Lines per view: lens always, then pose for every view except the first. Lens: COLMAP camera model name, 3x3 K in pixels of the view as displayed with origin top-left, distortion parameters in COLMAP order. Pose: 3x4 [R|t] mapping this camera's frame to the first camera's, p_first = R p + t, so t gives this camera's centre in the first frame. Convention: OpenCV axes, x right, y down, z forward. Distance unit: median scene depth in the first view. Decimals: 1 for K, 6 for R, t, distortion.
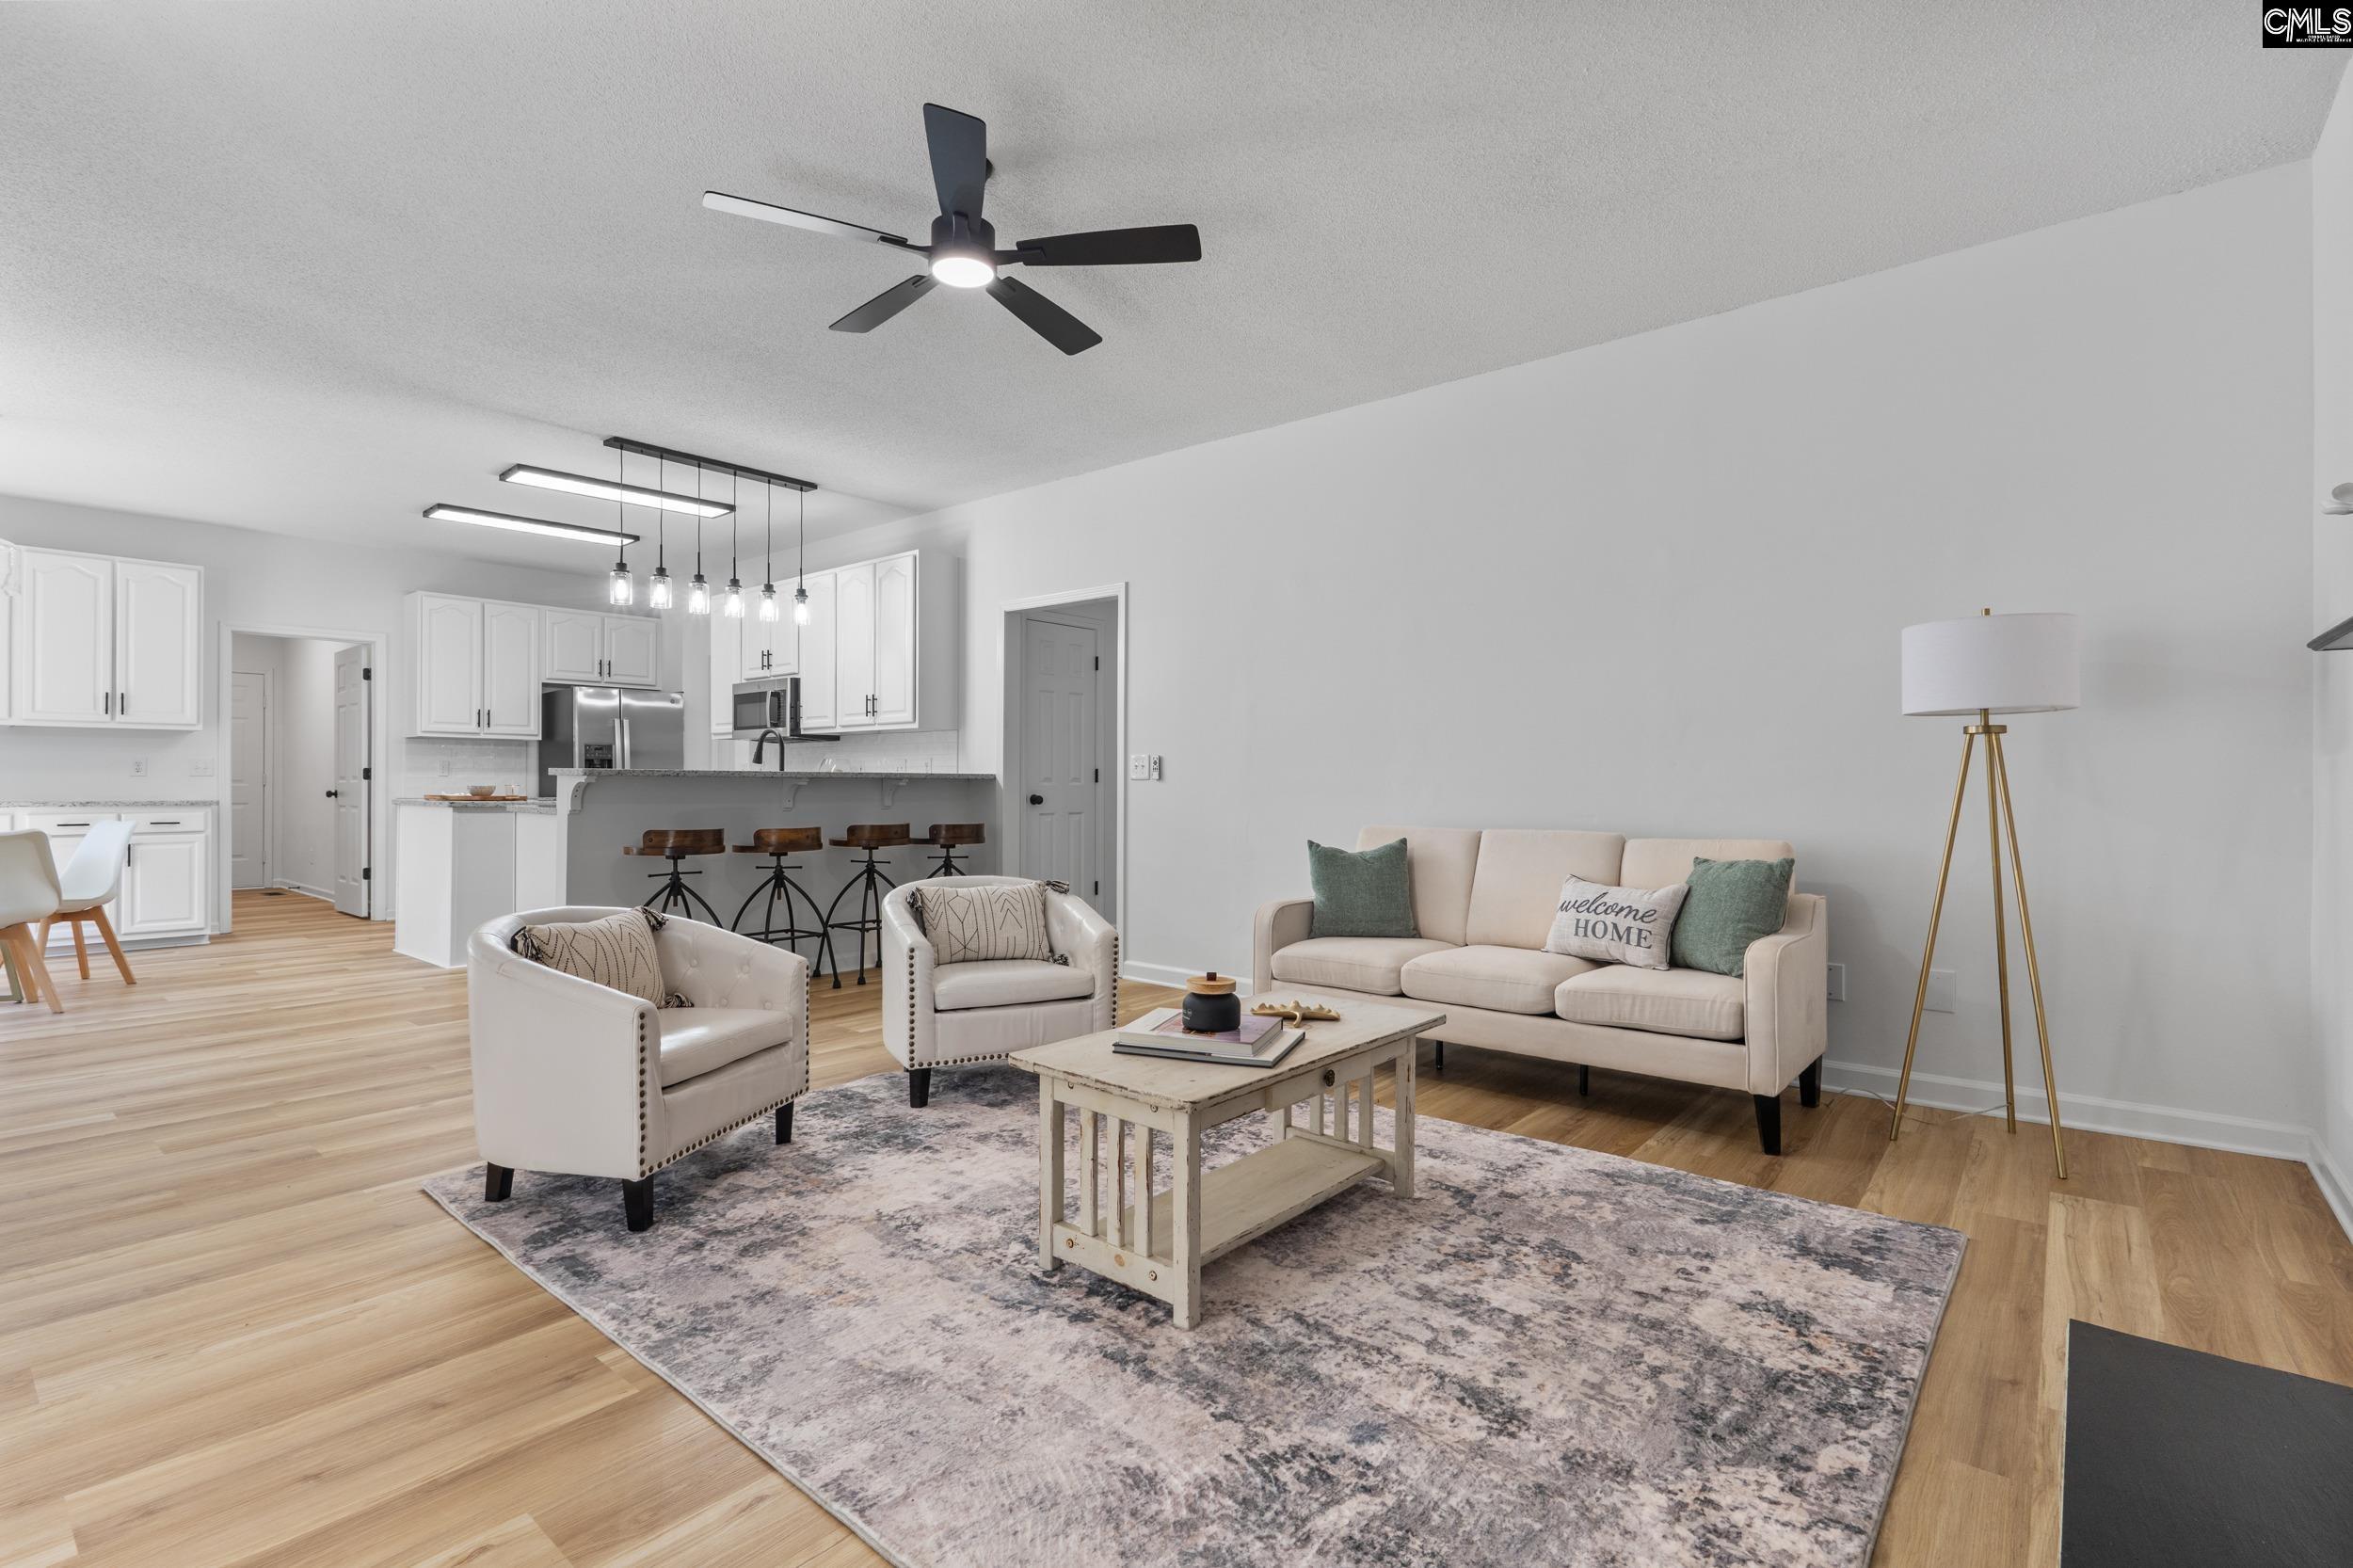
lens RADIAL K [[1091.0, 0, 1173.7], [0, 1091.0, 782.7], [0, 0, 1]] dist [-0.000026, 0.000003]
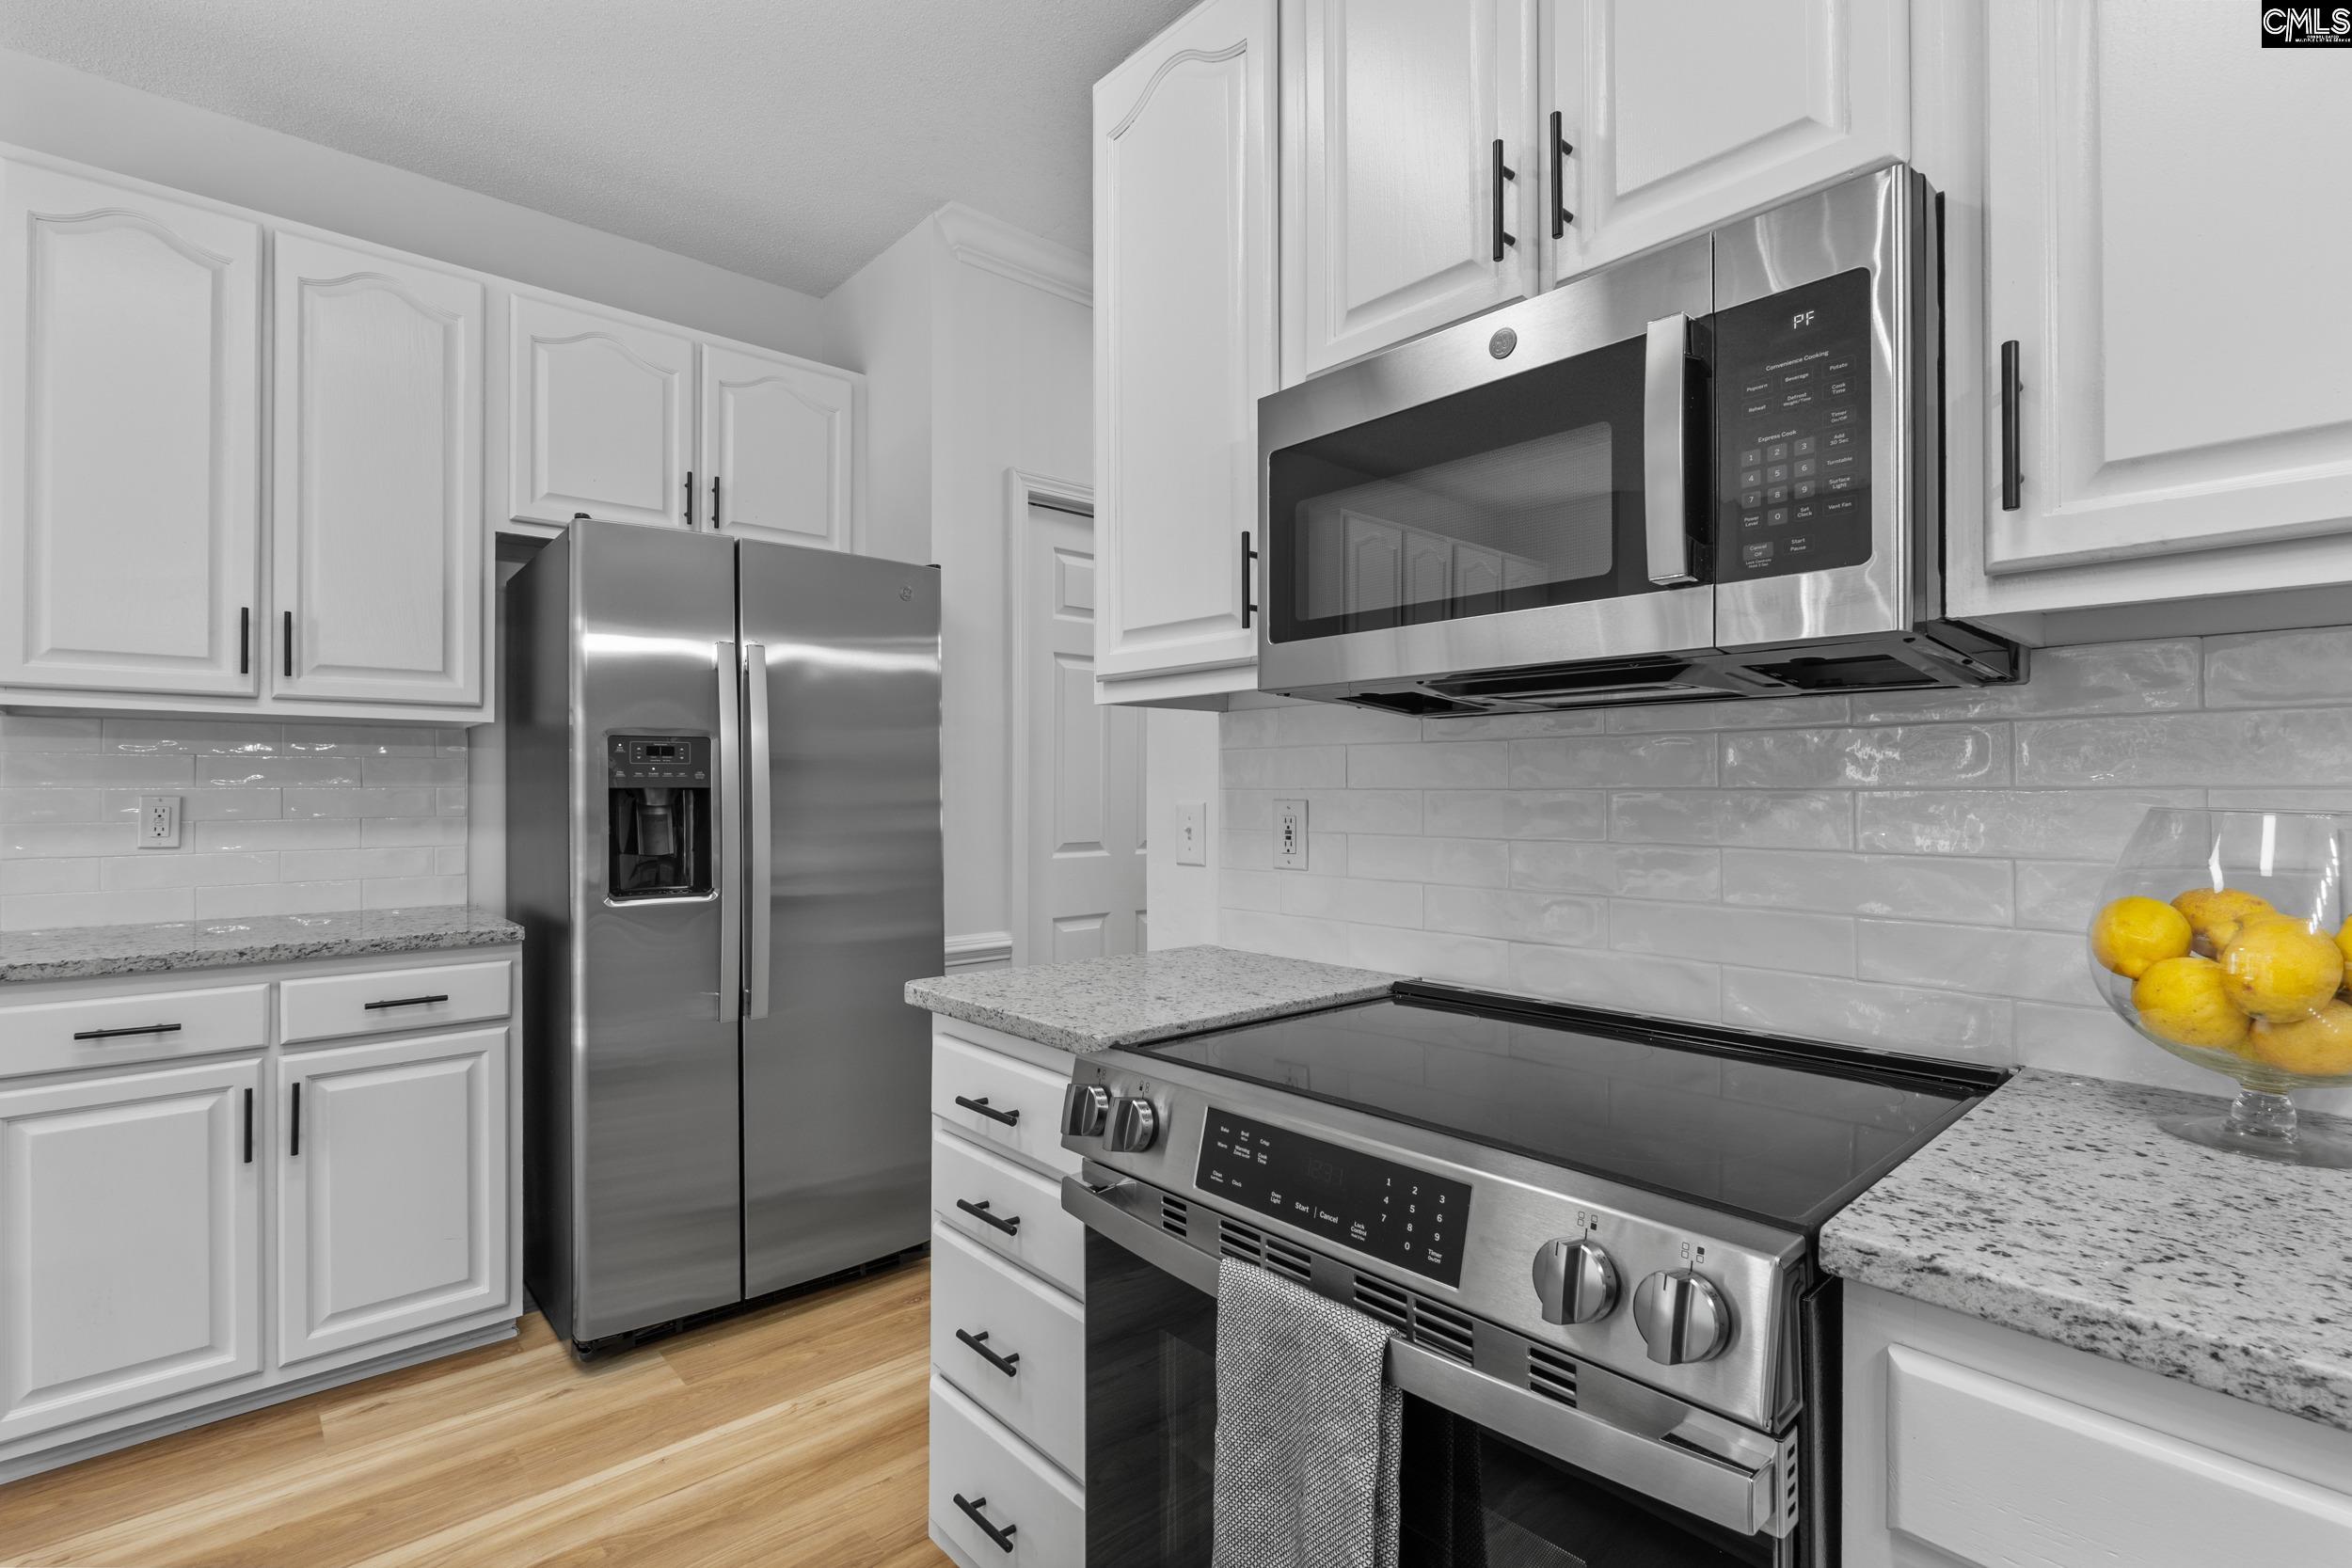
lens RADIAL K [[1090.5, 0, 1177.8], [0, 1090.5, 782.0], [0, 0, 1]] dist [-0.000026, 0.000003]
pose [[0.990549, -0.001136, -0.137154, -0.352758], [0.001378, 0.999998, 0.001669, -0.022849], [0.137152, -0.001842, 0.990548, 0.729657]]
